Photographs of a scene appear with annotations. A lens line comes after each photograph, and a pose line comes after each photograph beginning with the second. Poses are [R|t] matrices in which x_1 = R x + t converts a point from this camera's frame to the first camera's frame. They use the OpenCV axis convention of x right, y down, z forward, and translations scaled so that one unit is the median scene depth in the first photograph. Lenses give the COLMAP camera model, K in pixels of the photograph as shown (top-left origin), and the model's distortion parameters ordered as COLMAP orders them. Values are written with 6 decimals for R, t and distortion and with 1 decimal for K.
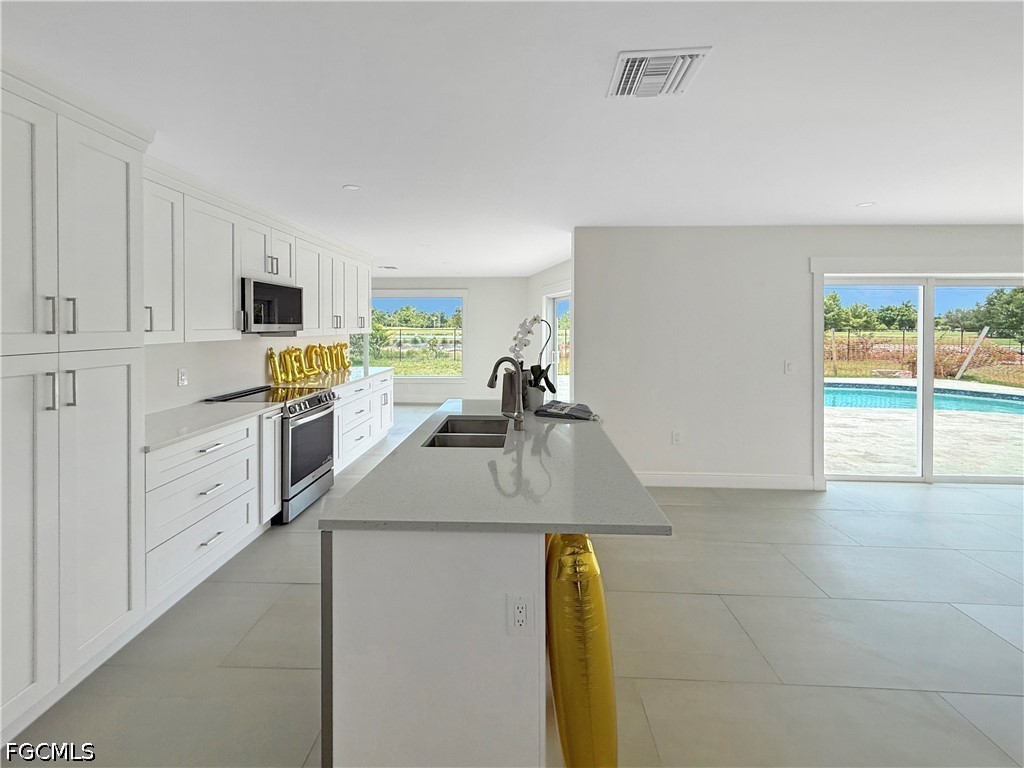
lens RADIAL K [[410.0, 0, 512.0], [0, 410.0, 384.0], [0, 0, 1]] dist [0.000658, 0.000049]
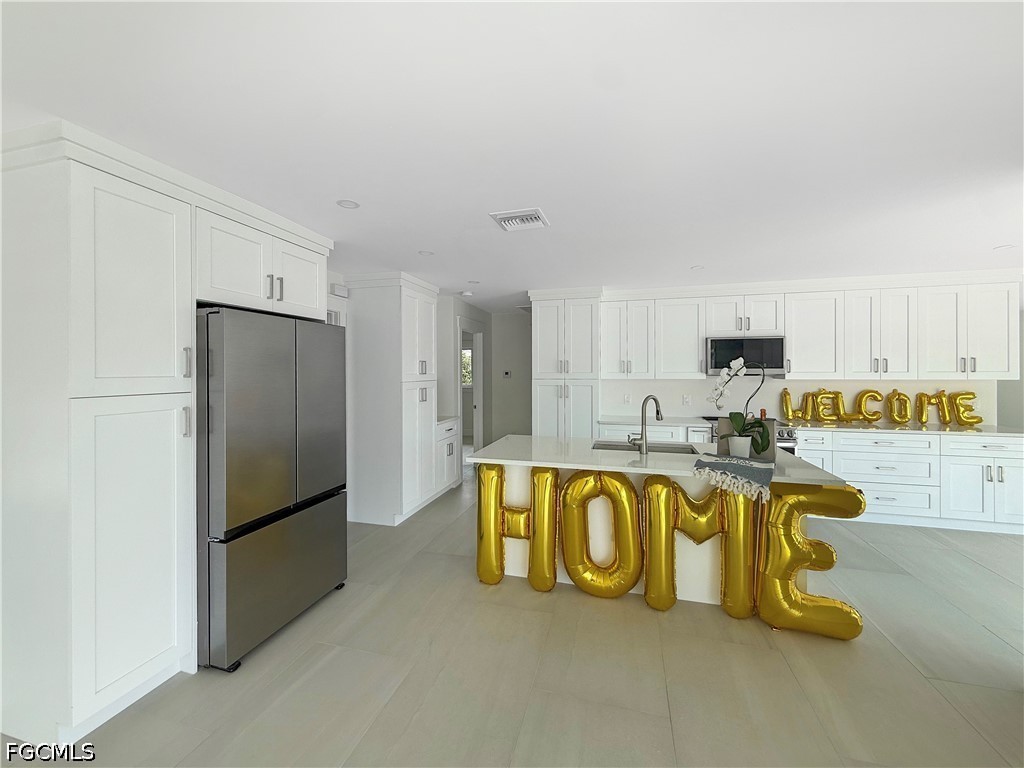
lens RADIAL K [[410.0, 0, 512.0], [0, 410.0, 384.0], [0, 0, 1]] dist [0.000658, 0.000049]
pose [[-0.231326, 0.027743, -0.972481, 0.935349], [-0.138951, 0.988403, 0.061250, -0.084917], [0.962902, 0.149295, -0.224788, 0.665906]]
